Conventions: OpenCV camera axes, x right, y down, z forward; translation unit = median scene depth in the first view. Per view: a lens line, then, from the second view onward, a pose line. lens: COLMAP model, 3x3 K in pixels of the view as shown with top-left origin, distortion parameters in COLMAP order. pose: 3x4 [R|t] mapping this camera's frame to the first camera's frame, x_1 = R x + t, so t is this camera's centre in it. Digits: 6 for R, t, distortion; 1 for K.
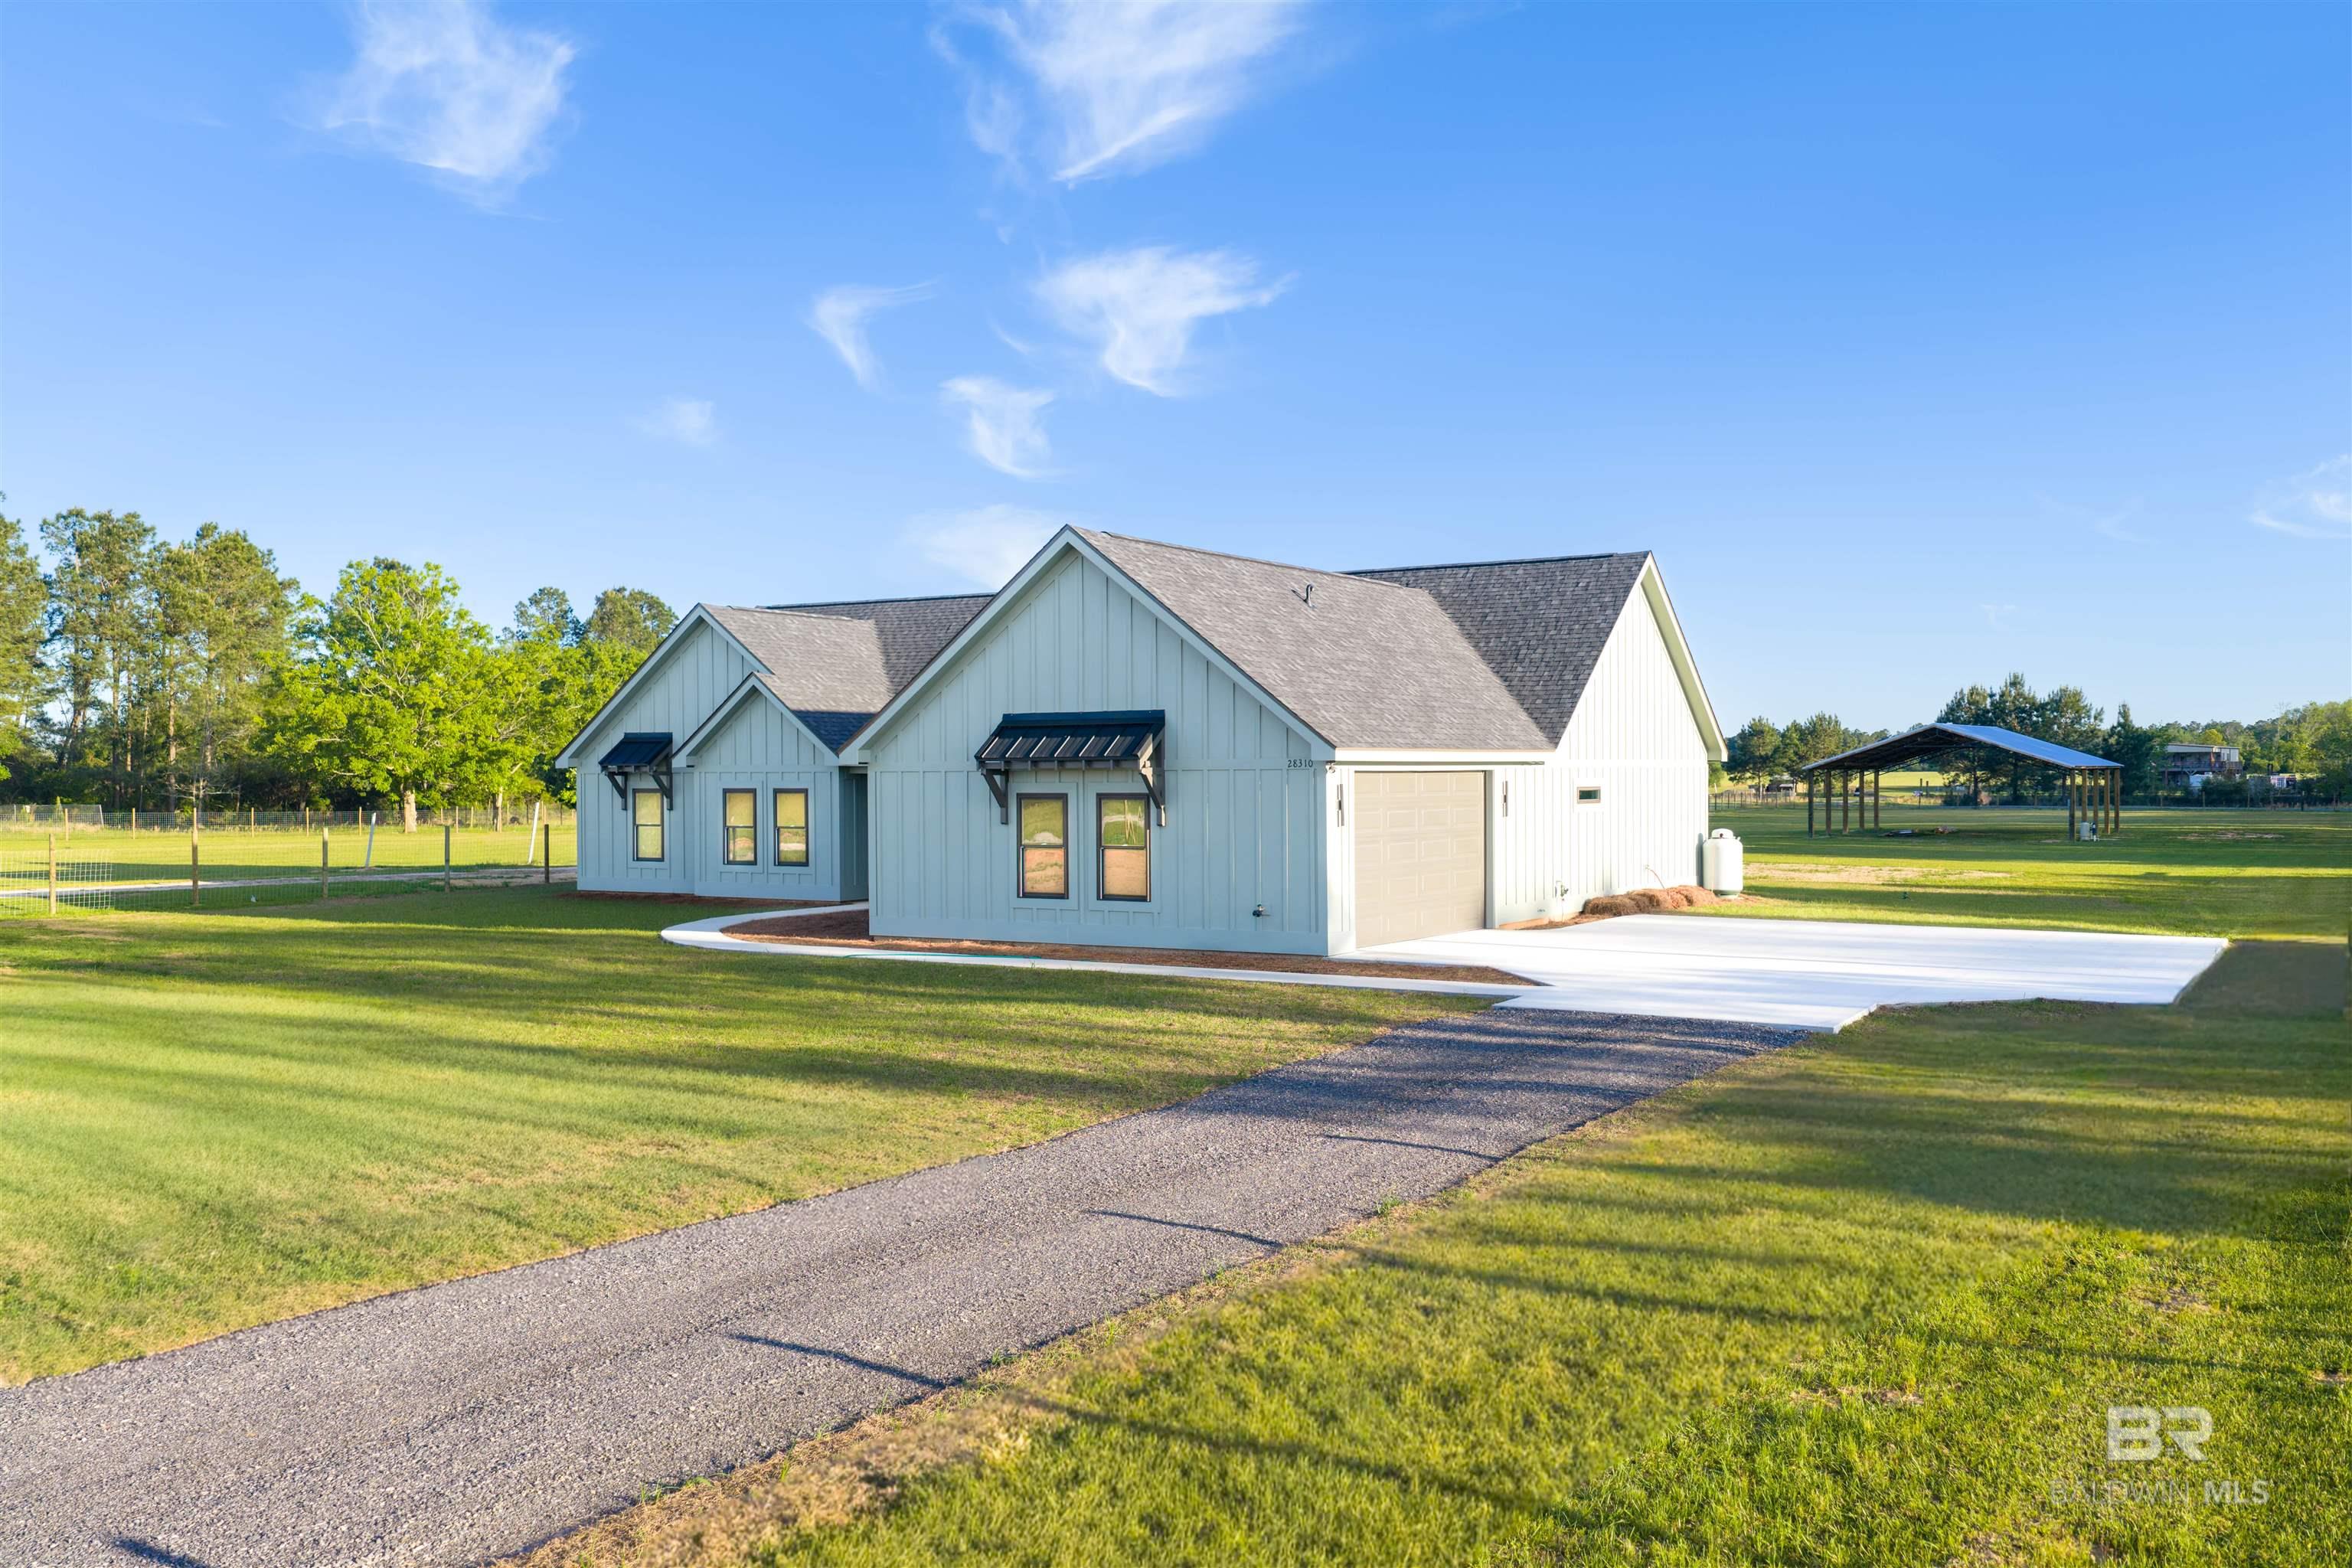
lens RADIAL K [[1963.9, 0, 1181.7], [0, 1963.9, 784.7], [0, 0, 1]] dist [0.013308, -0.017753]
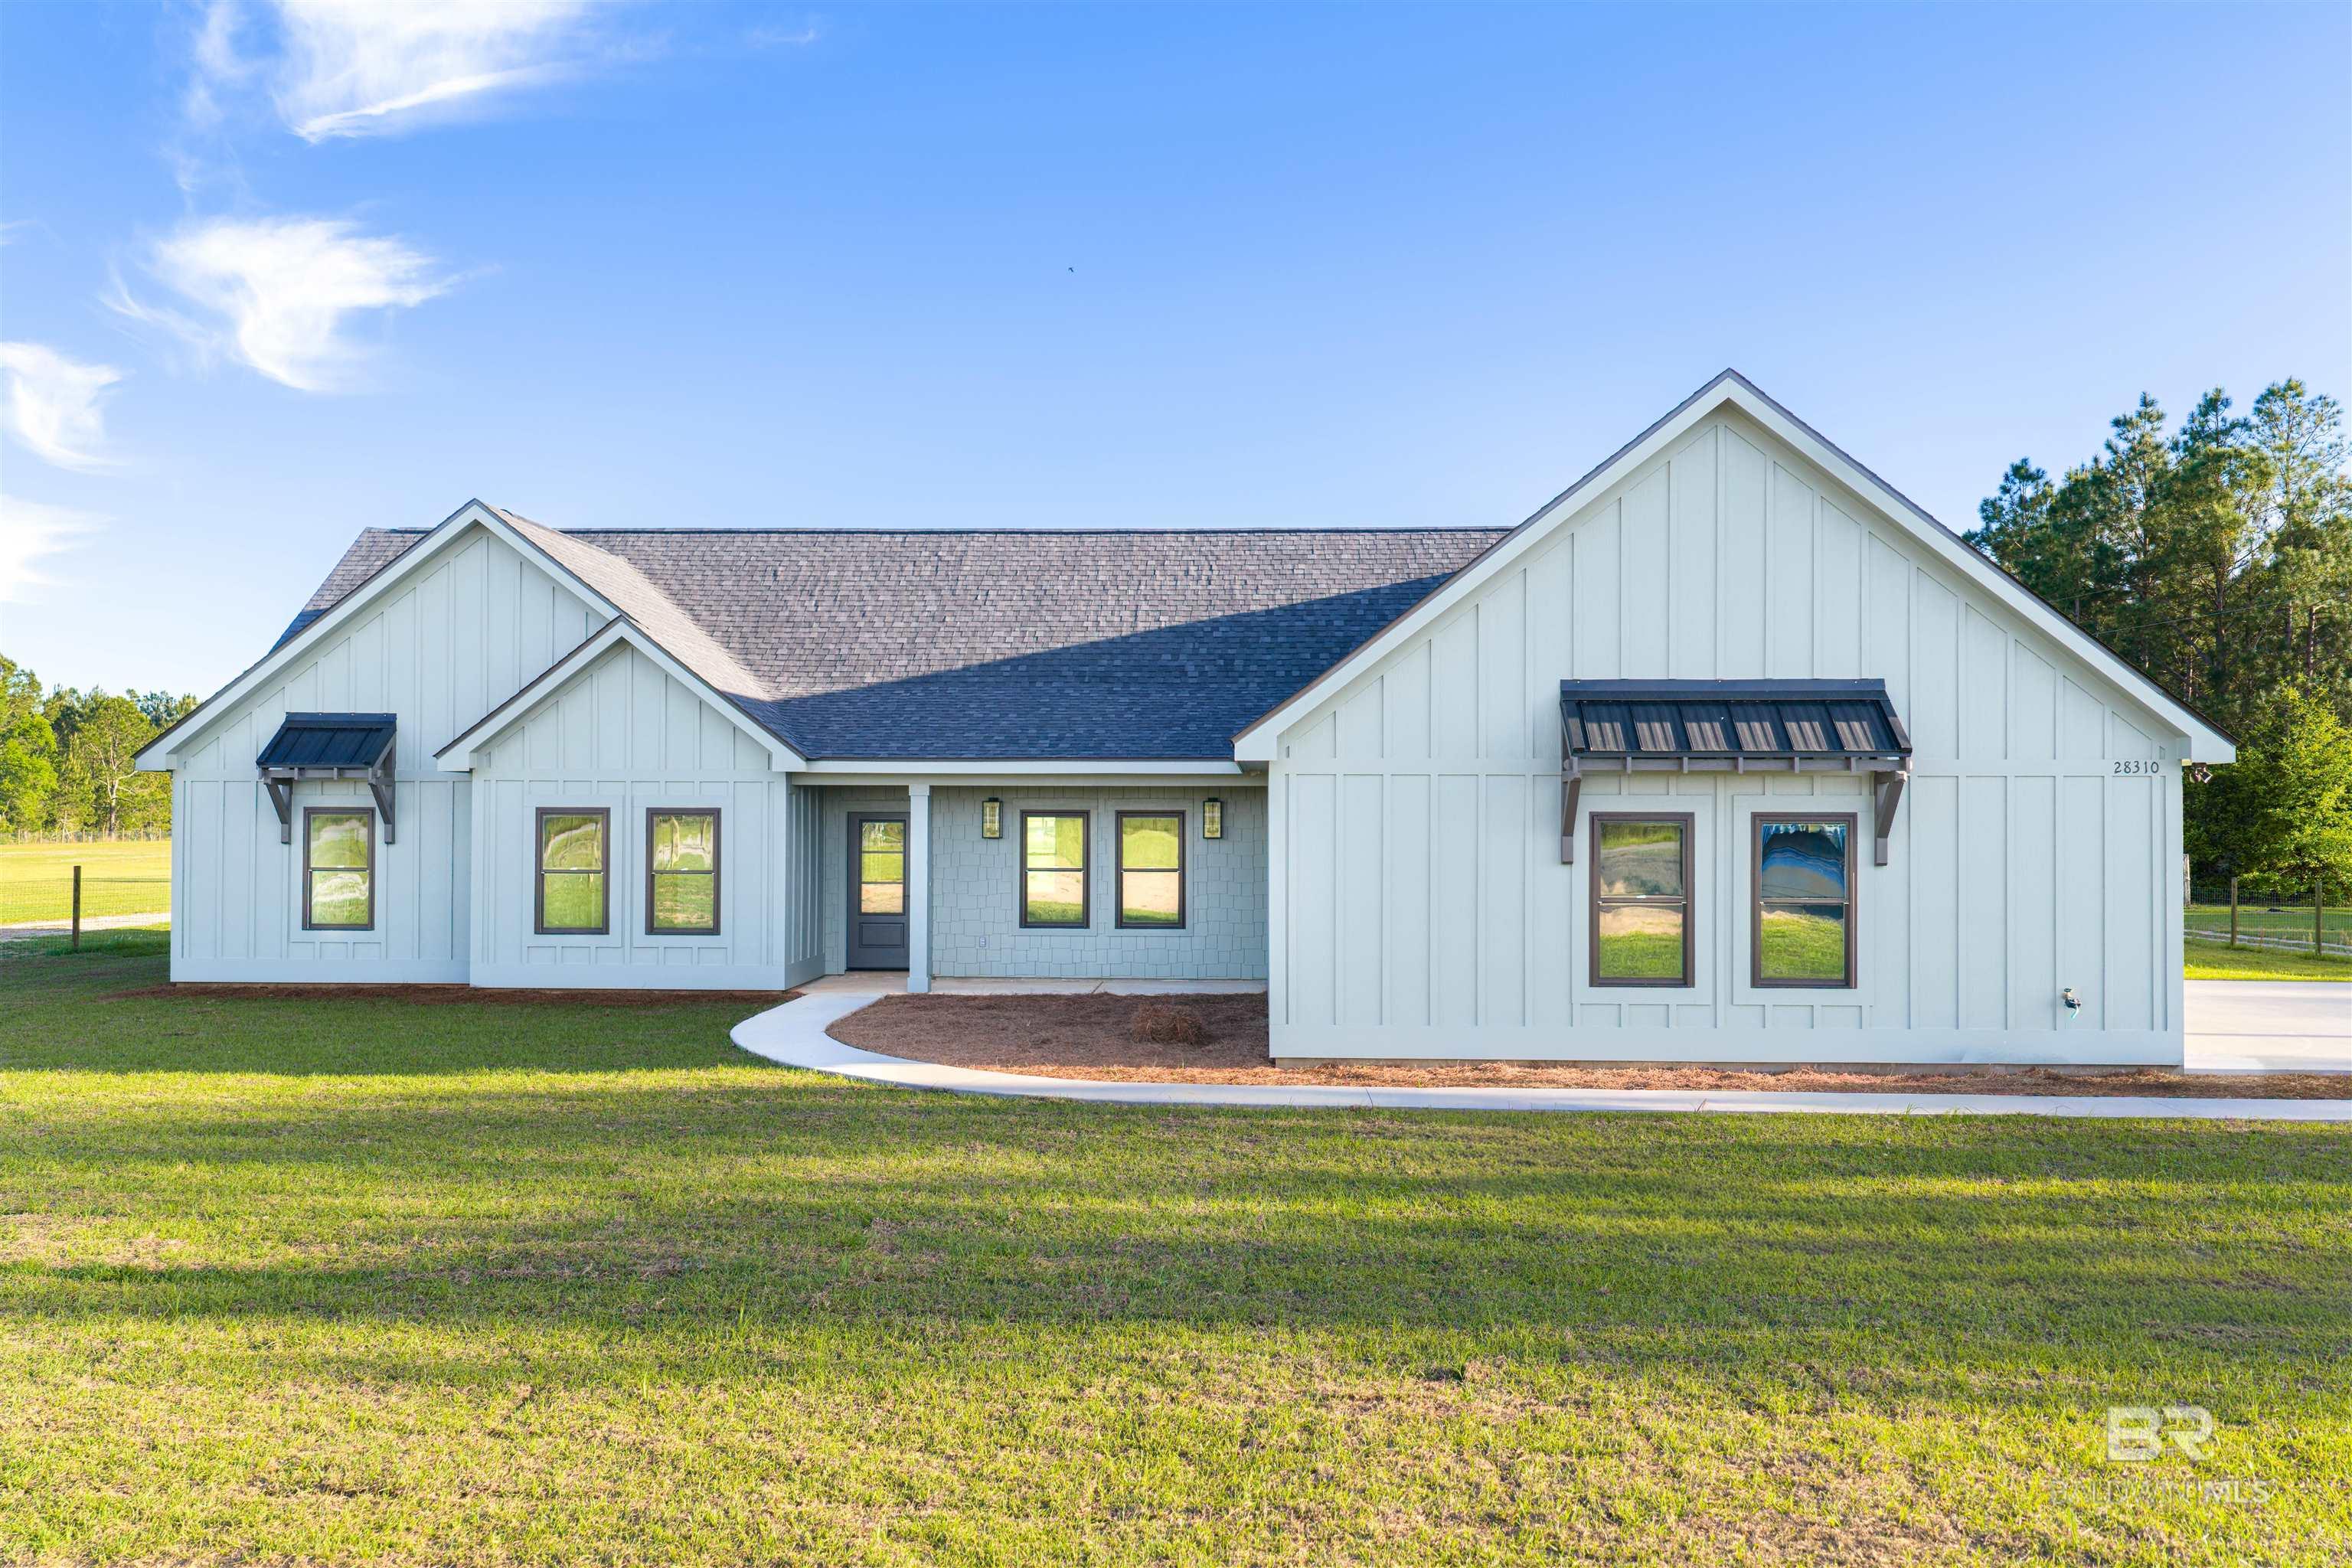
lens RADIAL K [[1638.7, 0, 1176.0], [0, 1638.7, 784.0], [0, 0, 1]] dist [0.044128, -0.000354]
pose [[0.854440, -0.001163, 0.519549, -0.313169], [0.003801, 0.999985, -0.004012, -0.002096], [-0.519536, 0.005403, 0.854432, 0.443394]]
